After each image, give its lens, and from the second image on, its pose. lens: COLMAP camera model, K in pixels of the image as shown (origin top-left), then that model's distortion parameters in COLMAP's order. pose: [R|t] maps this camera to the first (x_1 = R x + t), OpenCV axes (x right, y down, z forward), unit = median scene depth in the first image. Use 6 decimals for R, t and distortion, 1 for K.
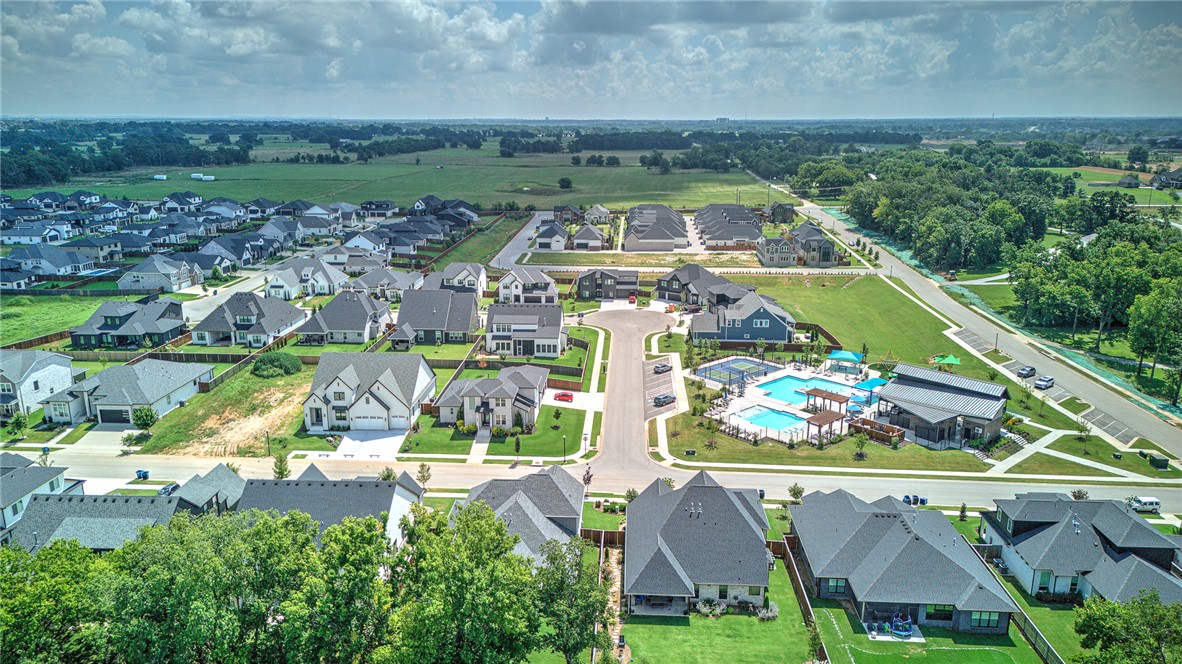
lens RADIAL K [[820.9, 0, 591.9], [0, 820.9, 348.5], [0, 0, 1]] dist [0.072037, -0.072177]
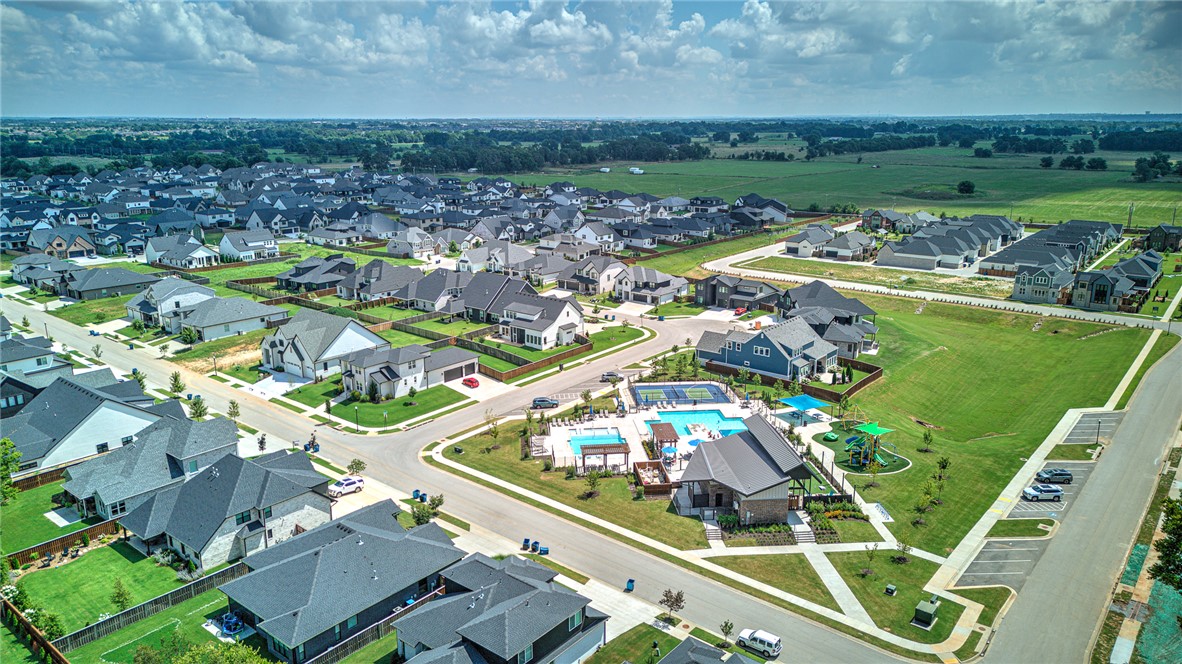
lens RADIAL K [[820.9, 0, 591.9], [0, 820.9, 348.5], [0, 0, 1]] dist [0.072037, -0.072177]
pose [[0.807584, 0.157099, -0.568443, 0.453036], [-0.155892, 0.986449, 0.051148, -0.040765], [0.568776, 0.047309, 0.821131, 0.149650]]
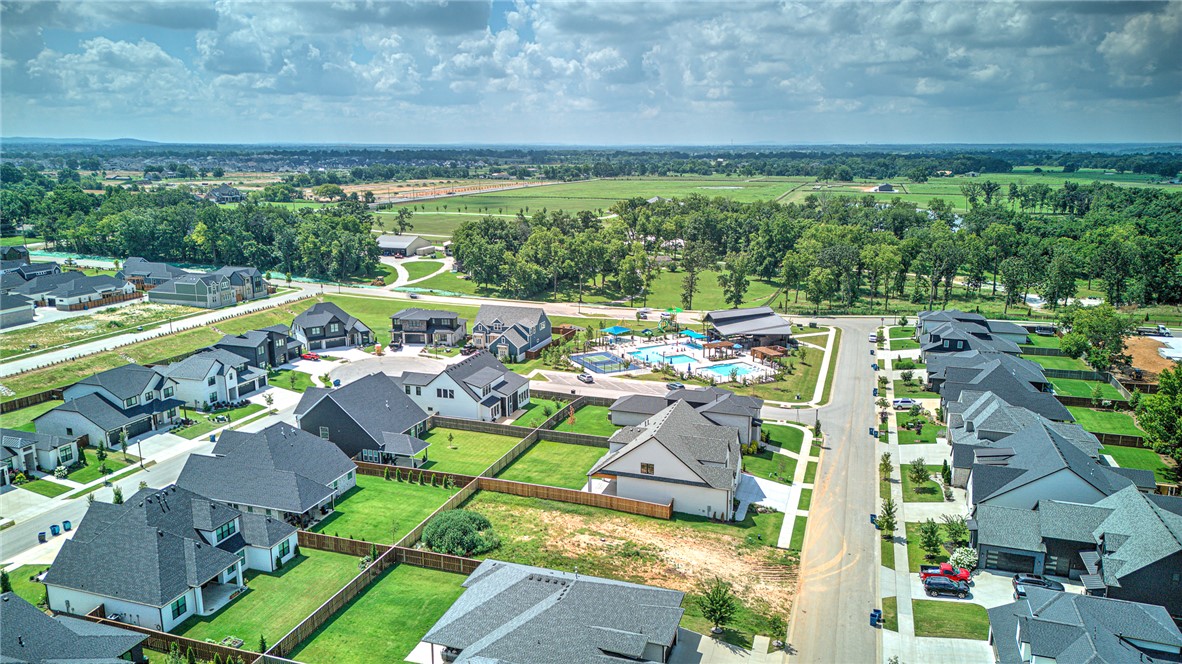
lens RADIAL K [[820.9, 0, 591.9], [0, 820.9, 348.5], [0, 0, 1]] dist [0.072037, -0.072177]
pose [[0.266592, -0.231963, 0.935479, -0.636945], [0.257746, 0.952414, 0.162710, -0.129784], [-0.928706, 0.197739, 0.313693, 0.499721]]
